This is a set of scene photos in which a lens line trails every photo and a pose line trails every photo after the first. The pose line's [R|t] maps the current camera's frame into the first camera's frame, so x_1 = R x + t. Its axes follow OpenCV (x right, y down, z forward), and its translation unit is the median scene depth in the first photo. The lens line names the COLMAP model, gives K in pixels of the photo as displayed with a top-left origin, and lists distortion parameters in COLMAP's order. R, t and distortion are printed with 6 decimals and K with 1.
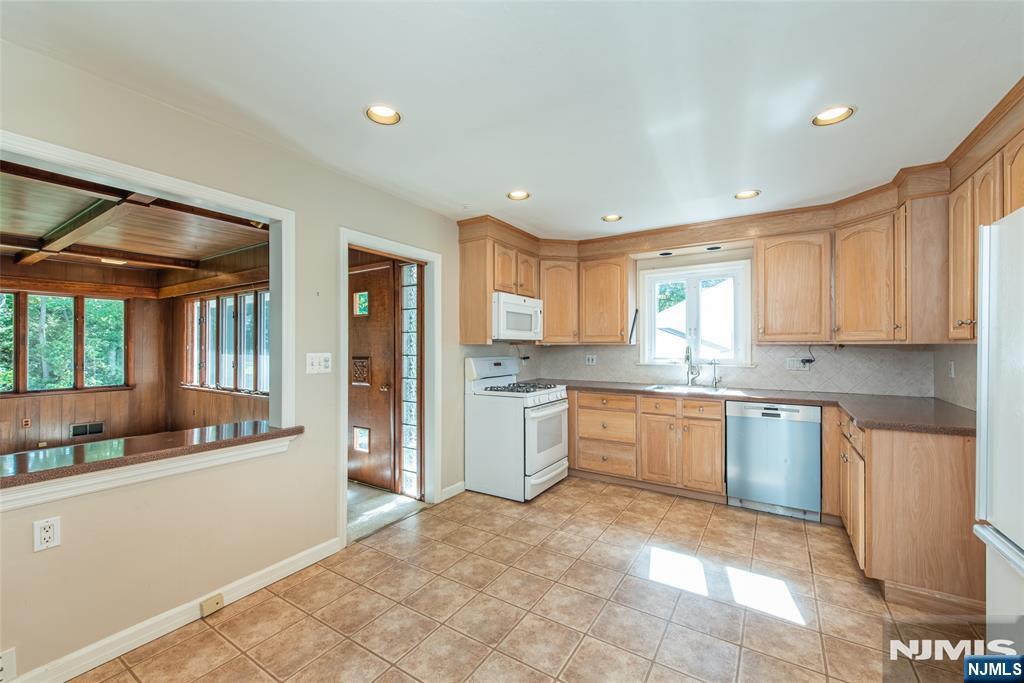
lens RADIAL K [[412.0, 0, 532.6], [0, 412.0, 336.9], [0, 0, 1]] dist [-0.000855, -0.000264]
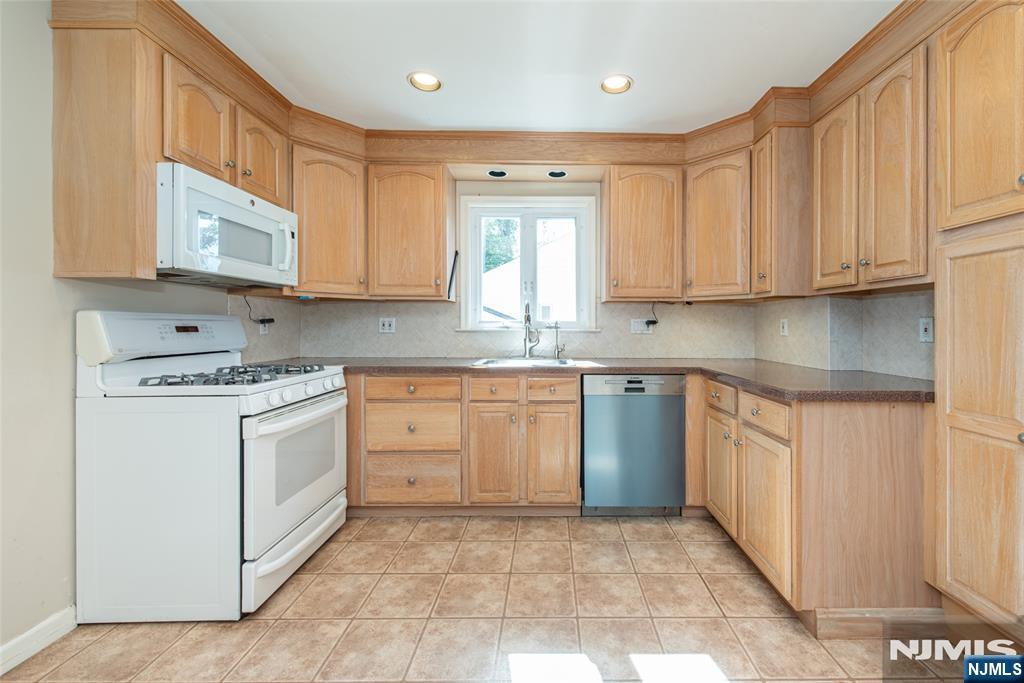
lens RADIAL K [[394.4, 0, 517.7], [0, 394.4, 320.5], [0, 0, 1]] dist [0.002250, -0.000008]
pose [[0.891564, 0.000070, 0.452894, 0.052314], [-0.001172, 0.999997, 0.002152, 0.056815], [-0.452892, -0.002449, 0.891562, 0.423842]]
